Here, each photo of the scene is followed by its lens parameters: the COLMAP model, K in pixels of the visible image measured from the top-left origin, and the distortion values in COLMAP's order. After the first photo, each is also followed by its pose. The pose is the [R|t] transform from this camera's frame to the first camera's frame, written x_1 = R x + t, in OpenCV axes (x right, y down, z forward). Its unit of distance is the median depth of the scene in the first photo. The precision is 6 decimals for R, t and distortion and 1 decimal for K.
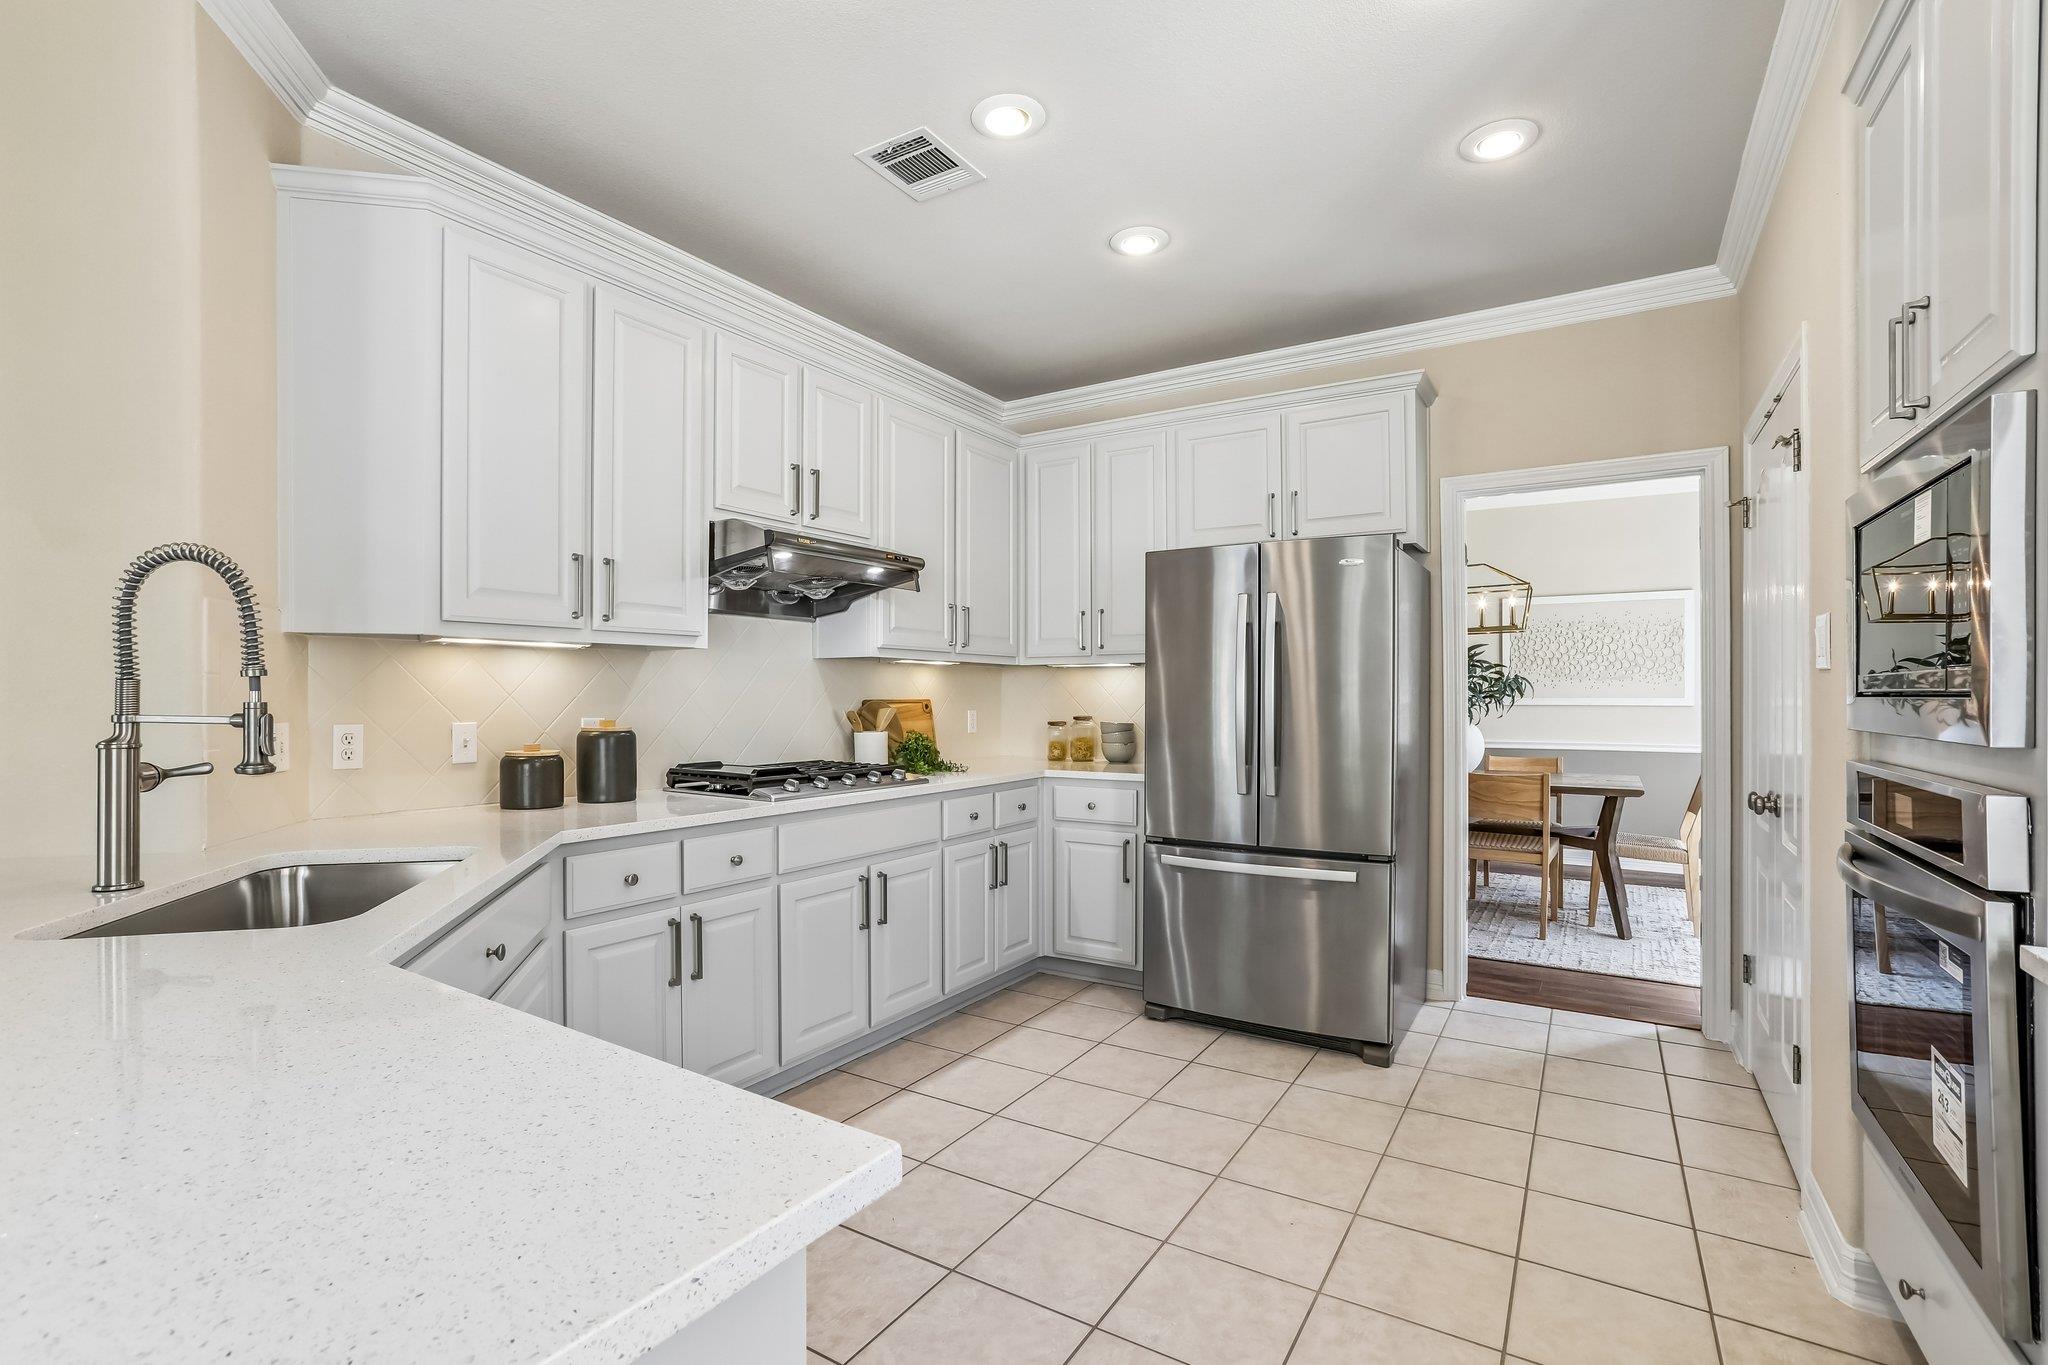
lens RADIAL K [[931.3, 0, 1012.4], [0, 931.3, 692.0], [0, 0, 1]] dist [-0.009207, 0.003352]
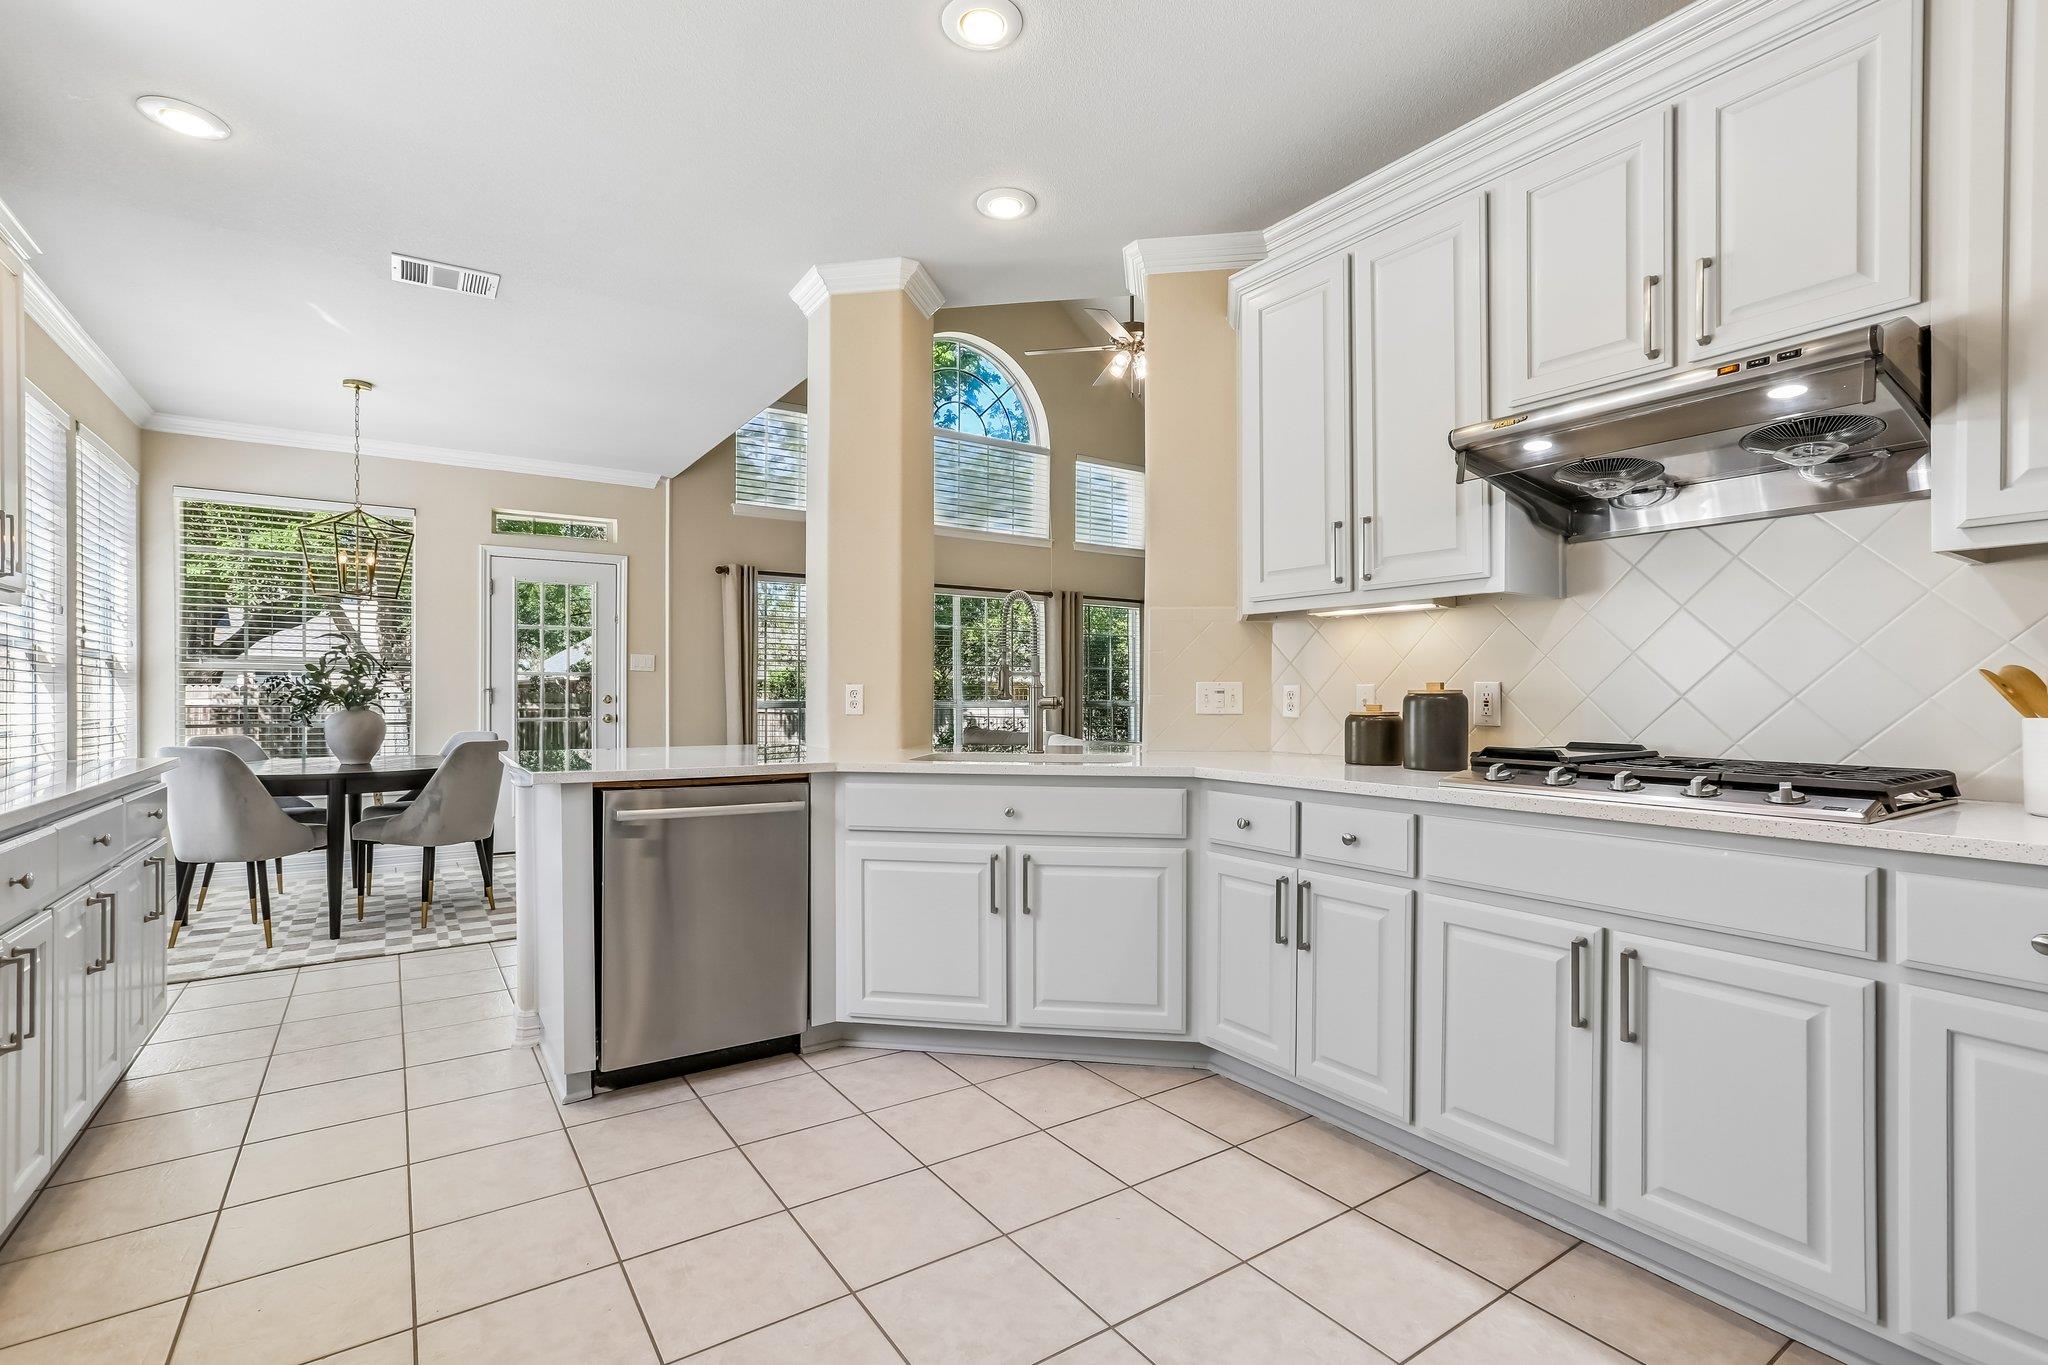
lens RADIAL K [[931.3, 0, 1012.2], [0, 931.3, 687.7], [0, 0, 1]] dist [-0.009207, 0.003352]
pose [[-0.391216, -0.005341, -0.920283, 0.535695], [0.002074, 0.999976, -0.006685, 0.037637], [0.920297, -0.004524, -0.391195, 0.898192]]
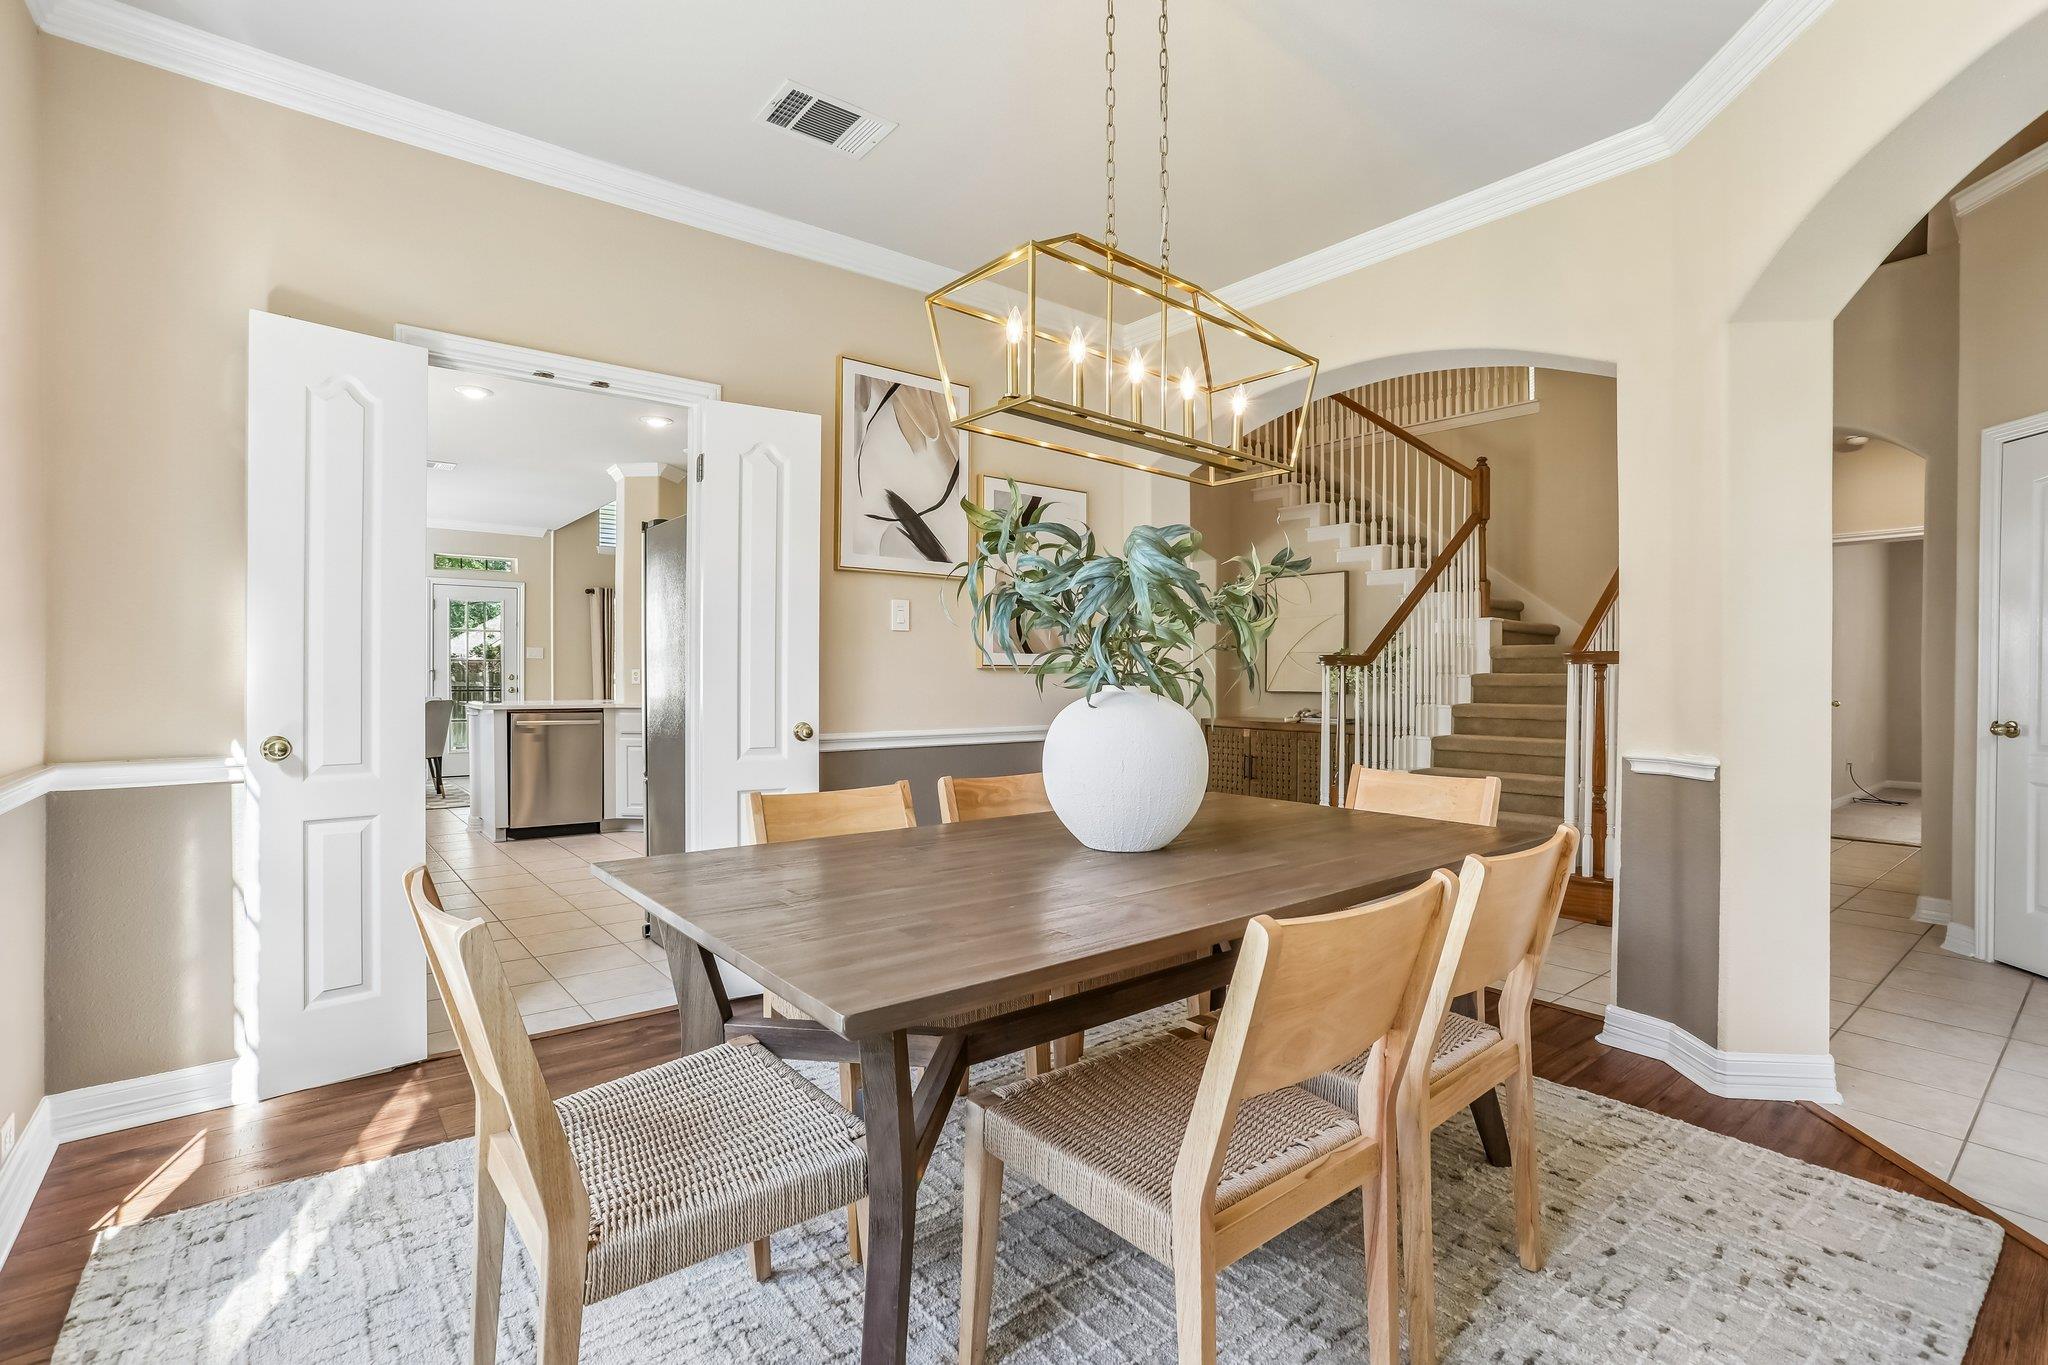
lens RADIAL K [[931.3, 0, 971.5], [0, 931.3, 677.4], [0, 0, 1]] dist [-0.009207, 0.003352]
pose [[-0.343277, 0.001226, -0.939233, 1.072556], [0.000563, 0.999999, 0.001099, 0.042005], [0.939234, -0.000151, -0.343277, 1.457748]]
